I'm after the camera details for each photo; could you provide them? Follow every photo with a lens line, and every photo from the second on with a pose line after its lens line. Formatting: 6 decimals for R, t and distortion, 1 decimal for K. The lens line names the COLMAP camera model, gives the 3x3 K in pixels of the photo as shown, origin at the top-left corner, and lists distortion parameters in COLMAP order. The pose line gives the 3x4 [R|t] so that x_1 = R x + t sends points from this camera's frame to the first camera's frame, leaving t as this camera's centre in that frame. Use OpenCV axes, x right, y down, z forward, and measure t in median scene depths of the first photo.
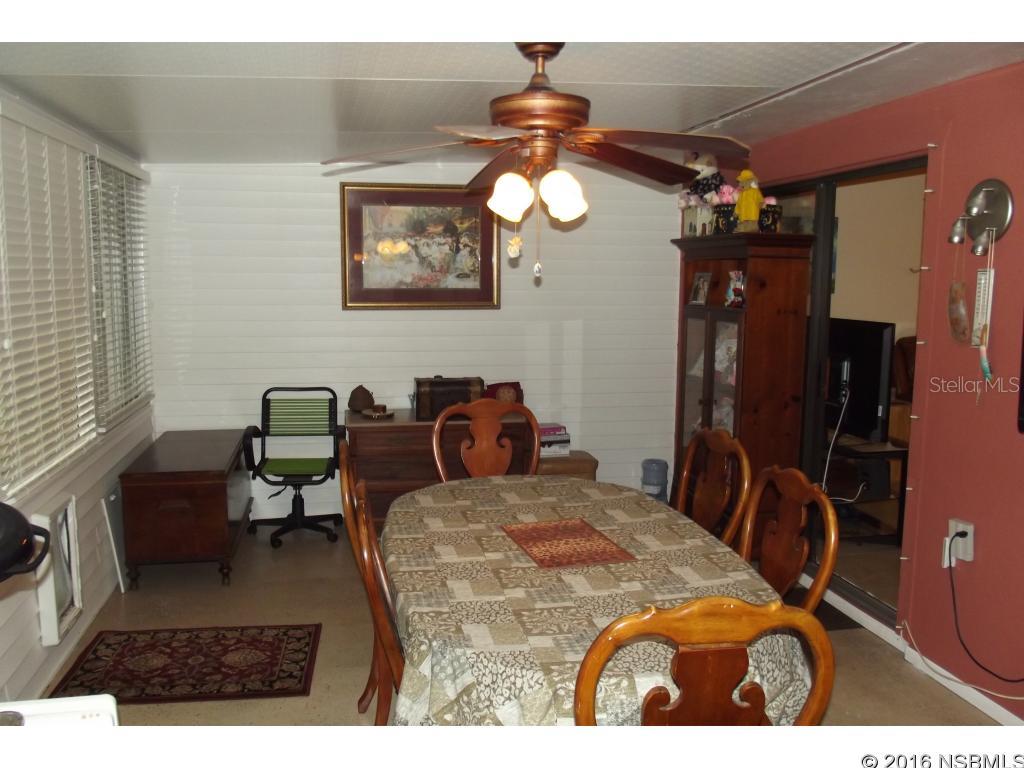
lens RADIAL K [[855.9, 0, 514.3], [0, 855.9, 390.5], [0, 0, 1]] dist [-0.073281, 0.052770]
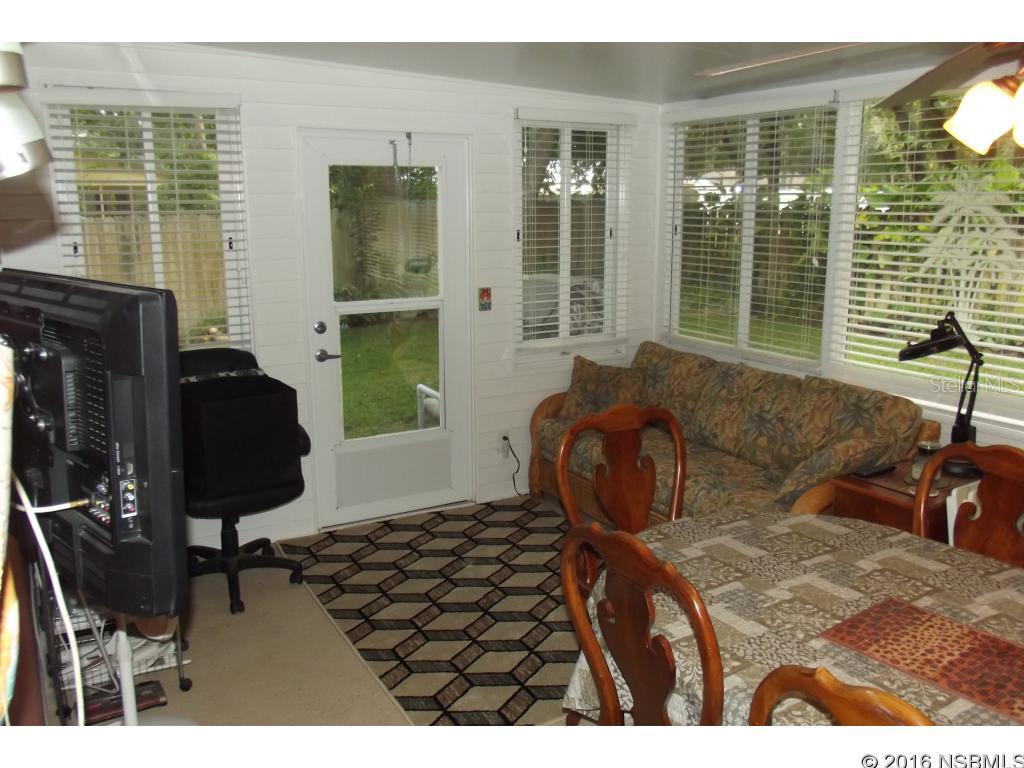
lens RADIAL K [[855.9, 0, 514.3], [0, 855.9, 390.5], [0, 0, 1]] dist [-0.073281, 0.052770]
pose [[-0.943051, 0.067144, -0.325800, 0.617368], [-0.049564, 0.940121, 0.337217, -0.227913], [0.328934, 0.334161, -0.883255, 1.501869]]
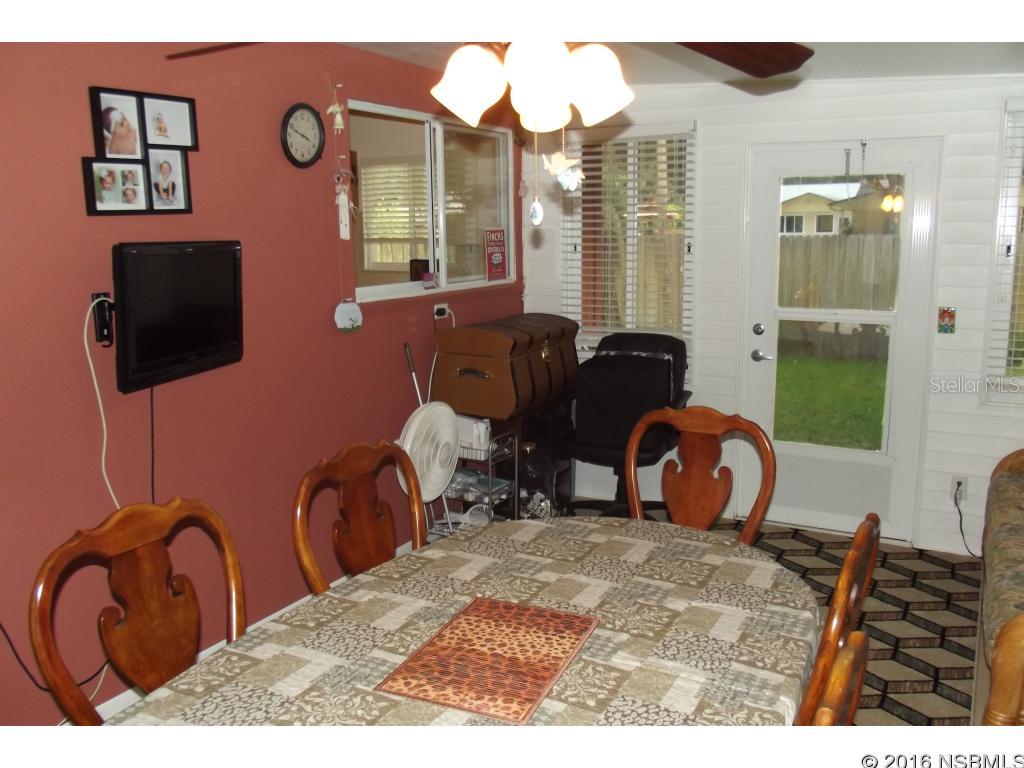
lens RADIAL K [[855.9, 0, 514.3], [0, 855.9, 390.5], [0, 0, 1]] dist [-0.073281, 0.052770]
pose [[-0.761326, -0.116302, 0.637853, -0.353913], [0.094441, 0.953397, 0.286558, -0.197642], [-0.641454, 0.278404, -0.714862, 1.498109]]
